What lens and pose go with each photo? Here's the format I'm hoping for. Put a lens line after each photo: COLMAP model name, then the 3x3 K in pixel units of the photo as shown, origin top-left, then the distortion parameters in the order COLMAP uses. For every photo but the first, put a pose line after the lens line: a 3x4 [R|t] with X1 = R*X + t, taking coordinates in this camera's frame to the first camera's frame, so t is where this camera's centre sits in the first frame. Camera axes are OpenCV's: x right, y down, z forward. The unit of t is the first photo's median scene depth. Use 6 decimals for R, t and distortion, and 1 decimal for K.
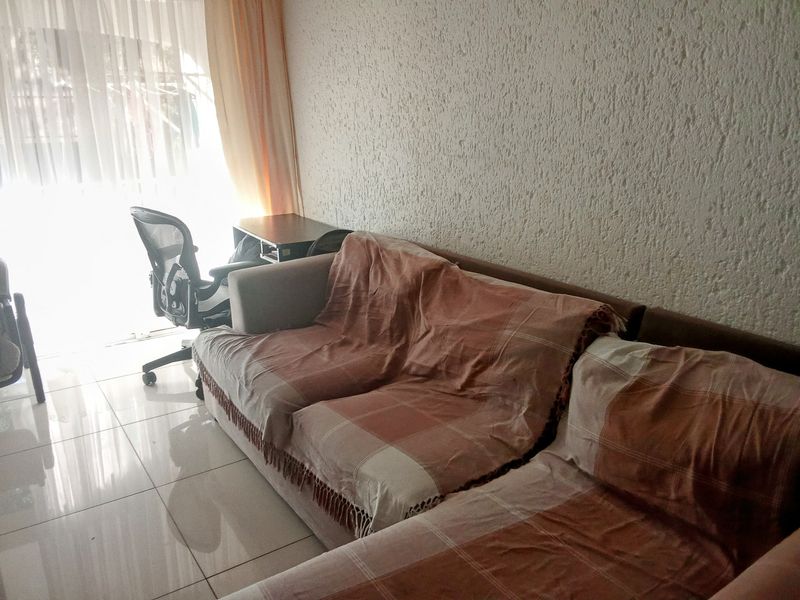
lens RADIAL K [[625.6, 0, 400.0], [0, 625.6, 300.0], [0, 0, 1]] dist [0.091117, -0.148695]
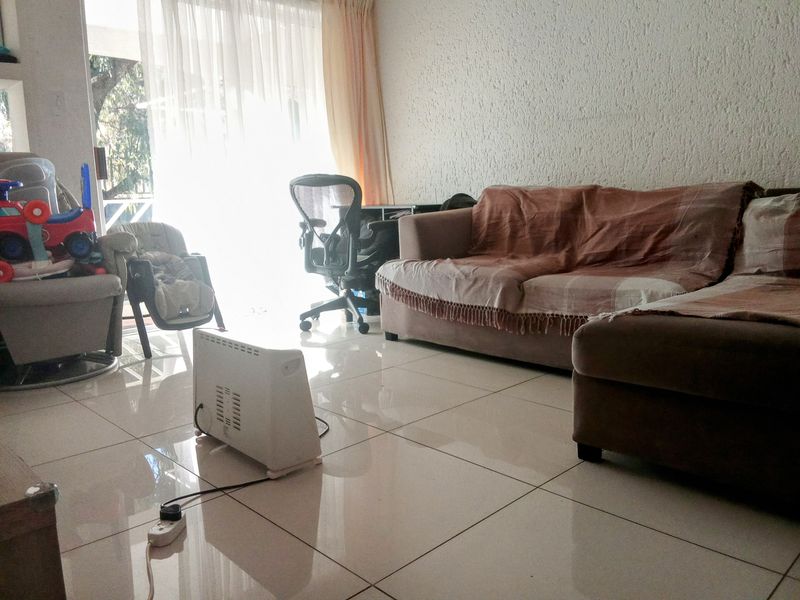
lens RADIAL K [[625.6, 0, 400.0], [0, 625.6, 300.0], [0, 0, 1]] dist [0.091117, -0.148695]
pose [[0.985570, -0.046813, 0.162664, -0.615749], [0.067261, 0.990179, -0.122564, 0.344567], [-0.155329, 0.131736, 0.979040, -0.239549]]
